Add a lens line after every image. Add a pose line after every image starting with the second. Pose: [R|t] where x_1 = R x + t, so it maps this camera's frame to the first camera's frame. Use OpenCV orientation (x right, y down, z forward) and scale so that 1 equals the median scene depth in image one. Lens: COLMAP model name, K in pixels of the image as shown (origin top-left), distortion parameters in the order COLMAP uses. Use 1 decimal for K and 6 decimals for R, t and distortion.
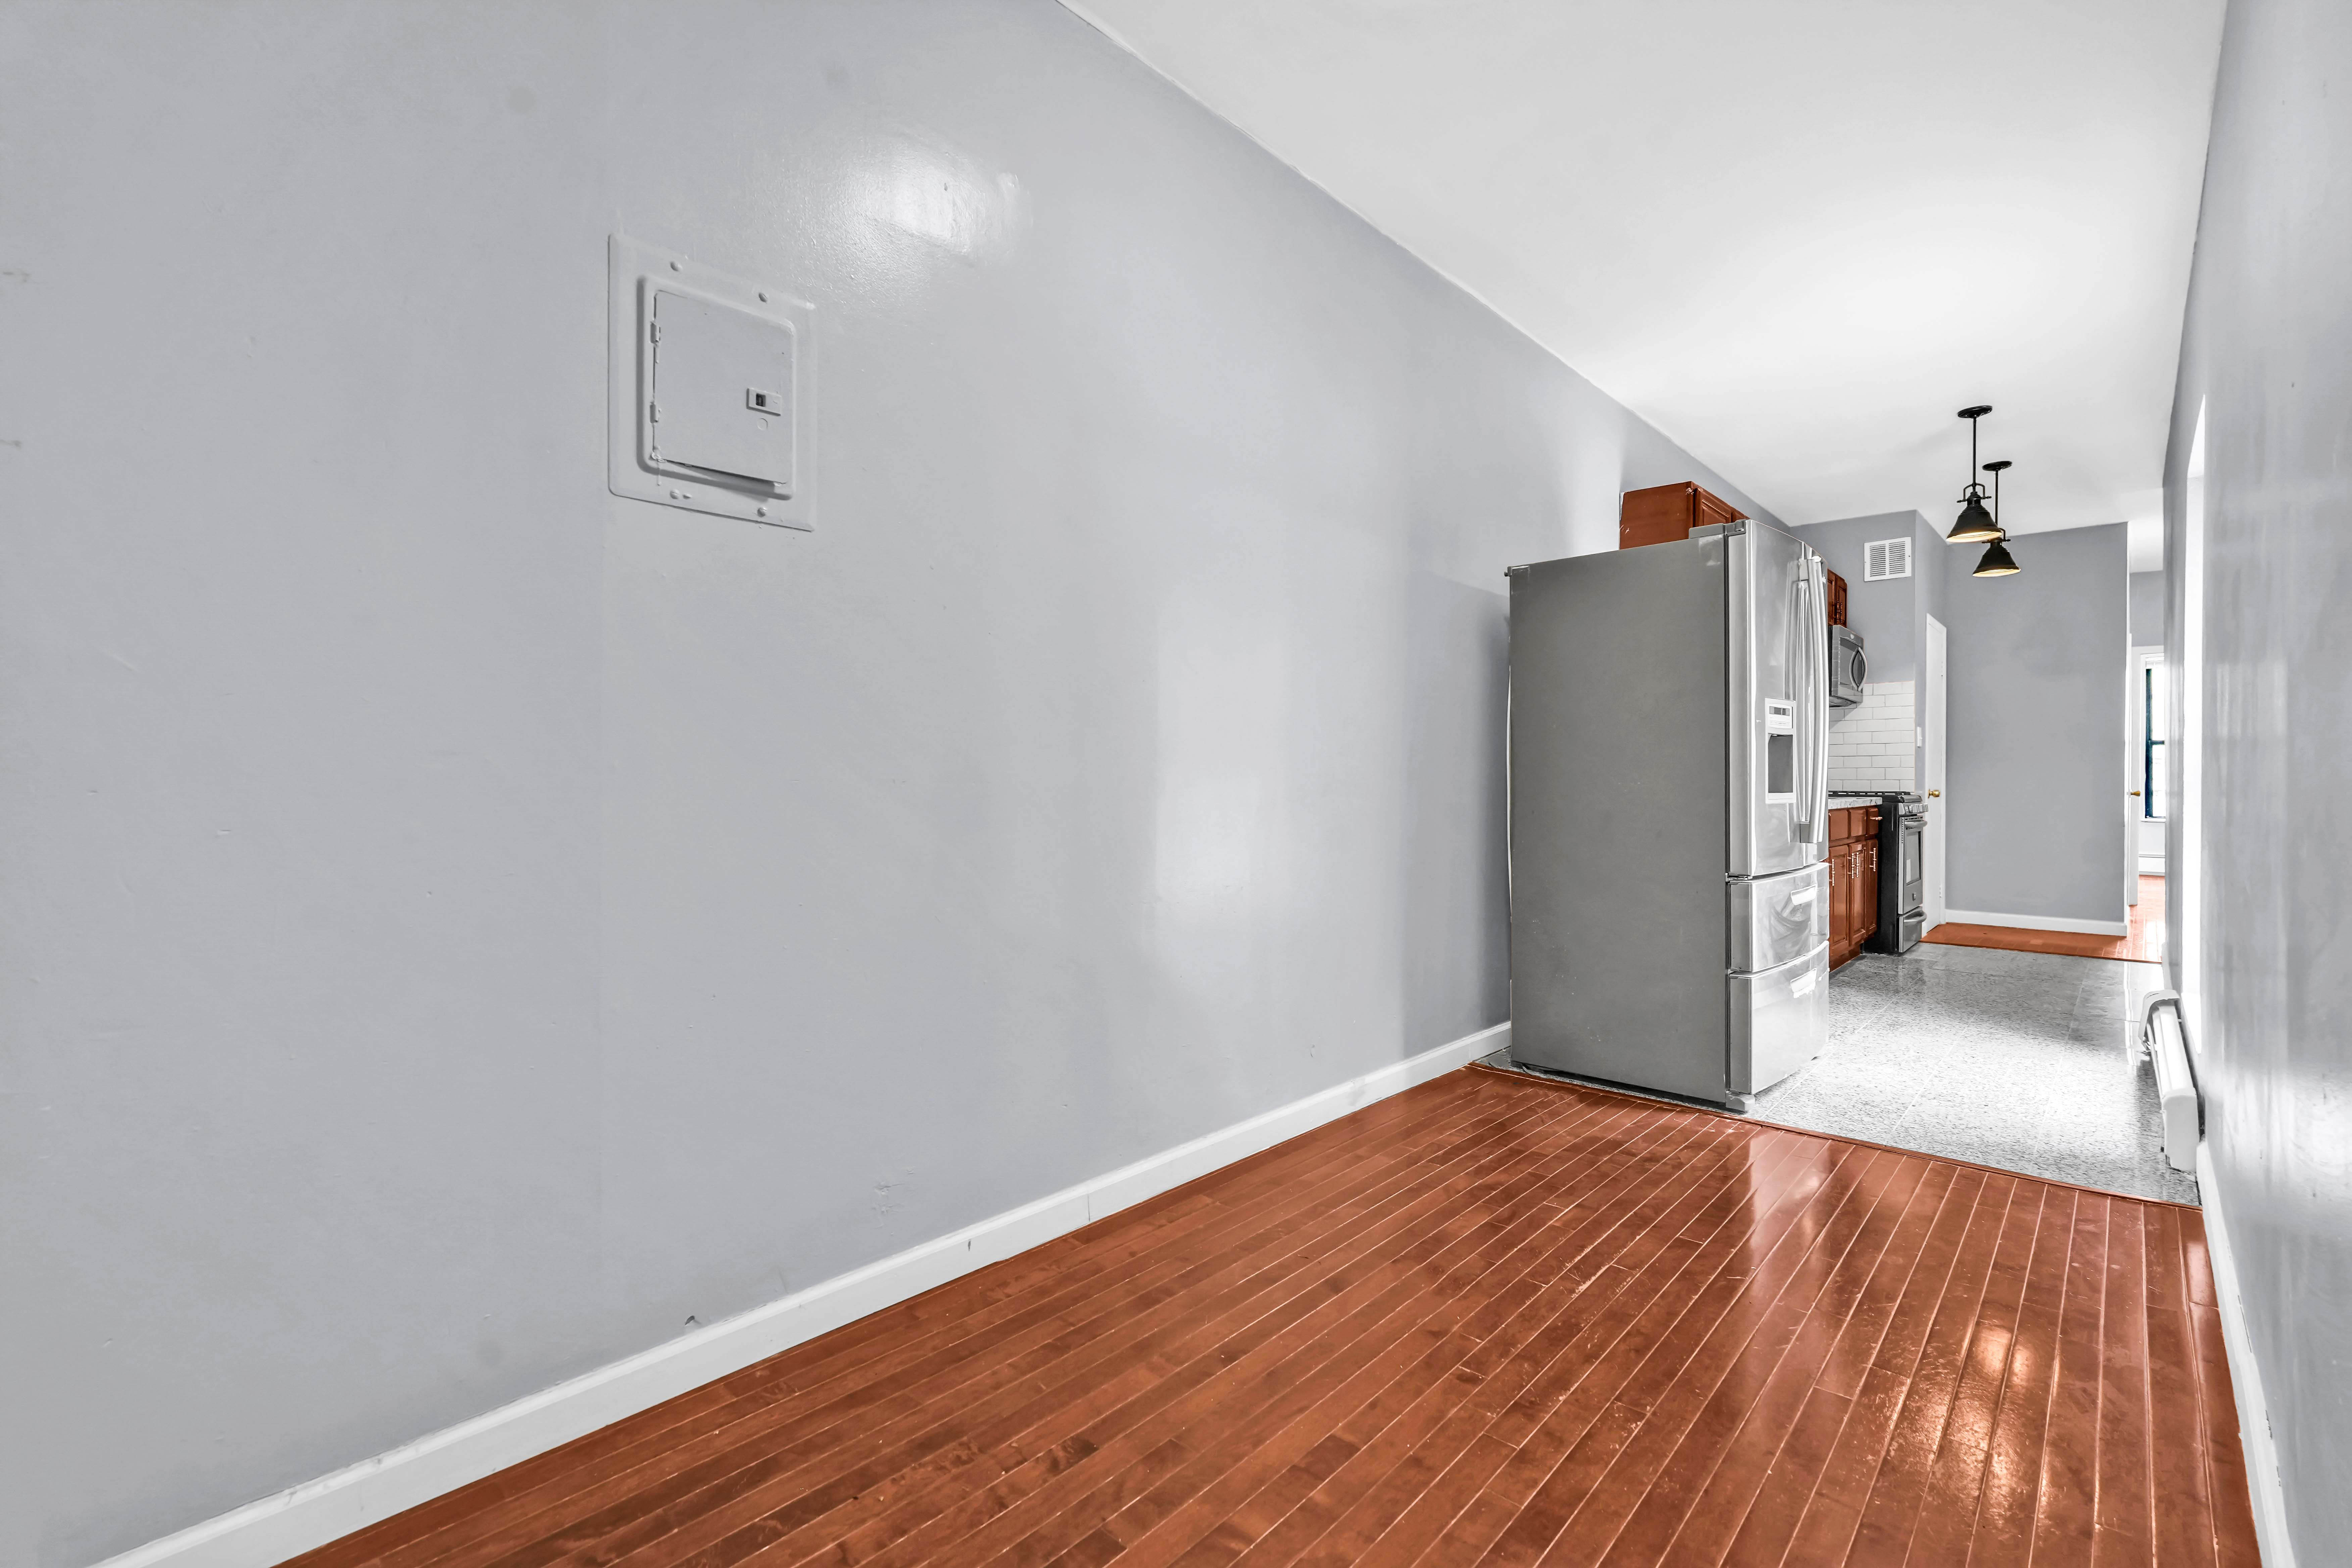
lens RADIAL K [[1047.5, 0, 1175.0], [0, 1047.5, 780.4], [0, 0, 1]] dist [-0.006937, 0.007741]
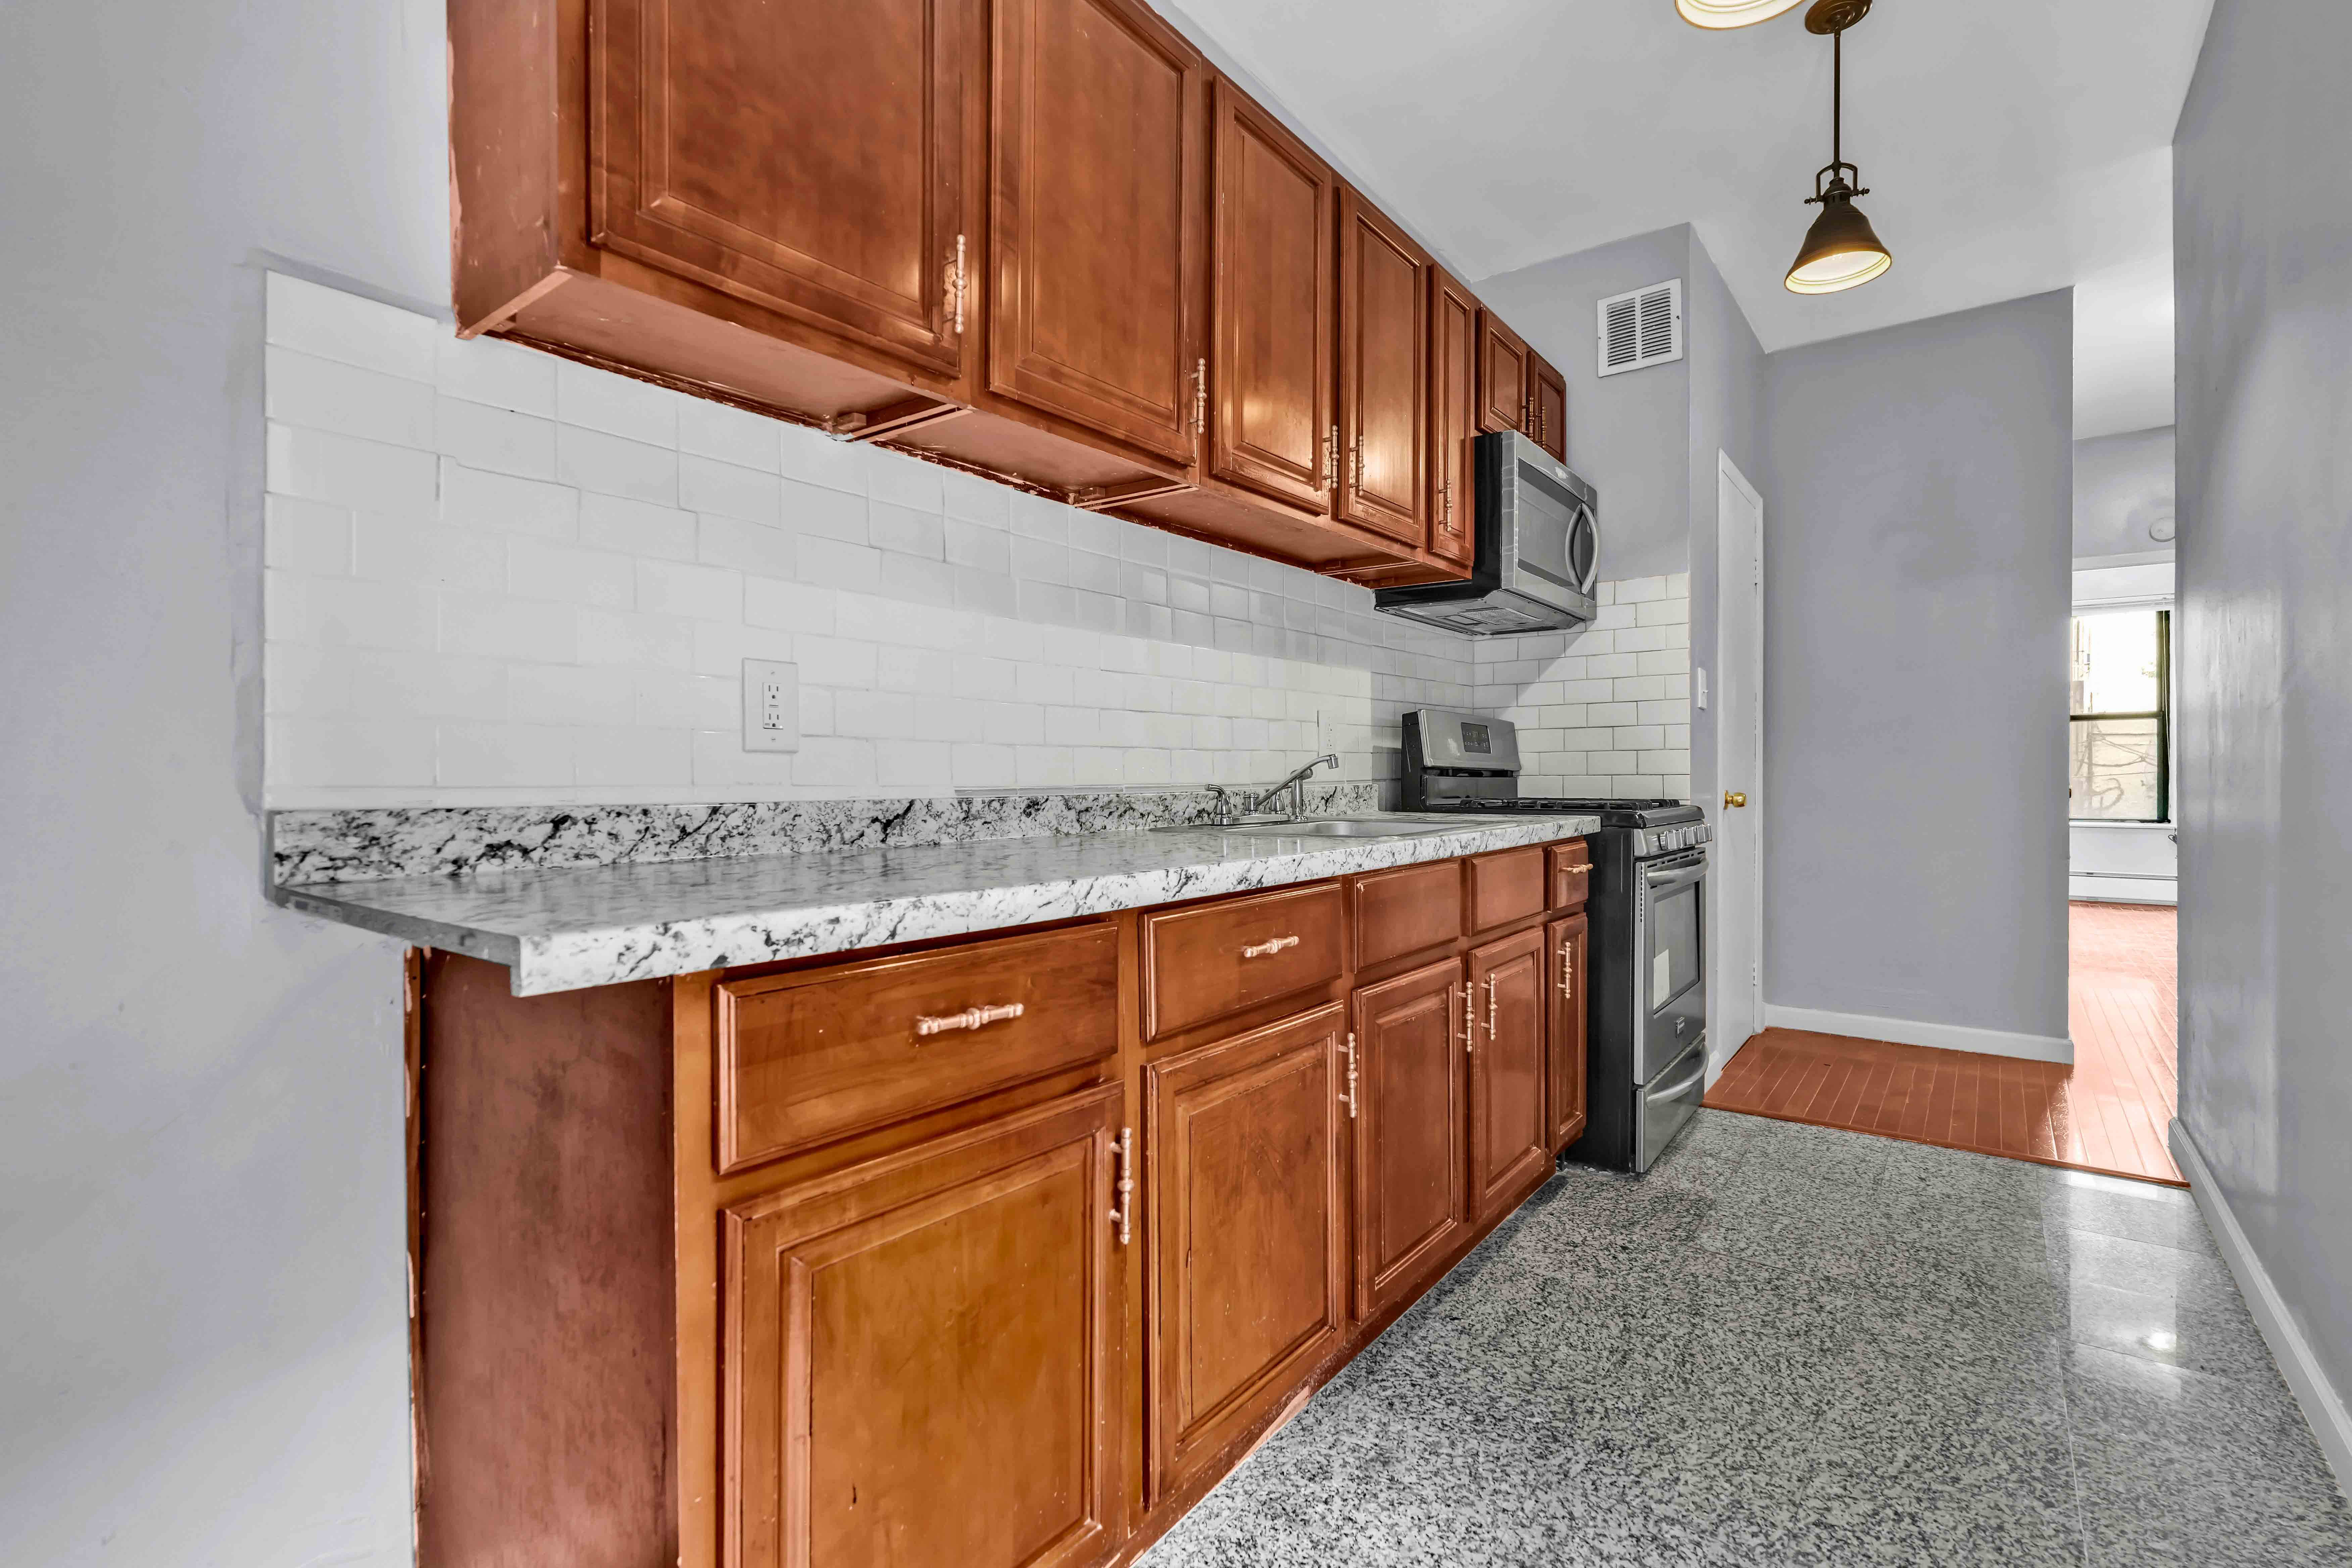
lens RADIAL K [[1047.5, 0, 1207.8], [0, 1047.5, 785.2], [0, 0, 1]] dist [-0.006937, 0.007741]
pose [[0.994413, -0.007318, 0.105307, 0.435992], [0.006325, 0.999932, 0.009763, -0.001982], [-0.105372, -0.009042, 0.994392, 0.542813]]
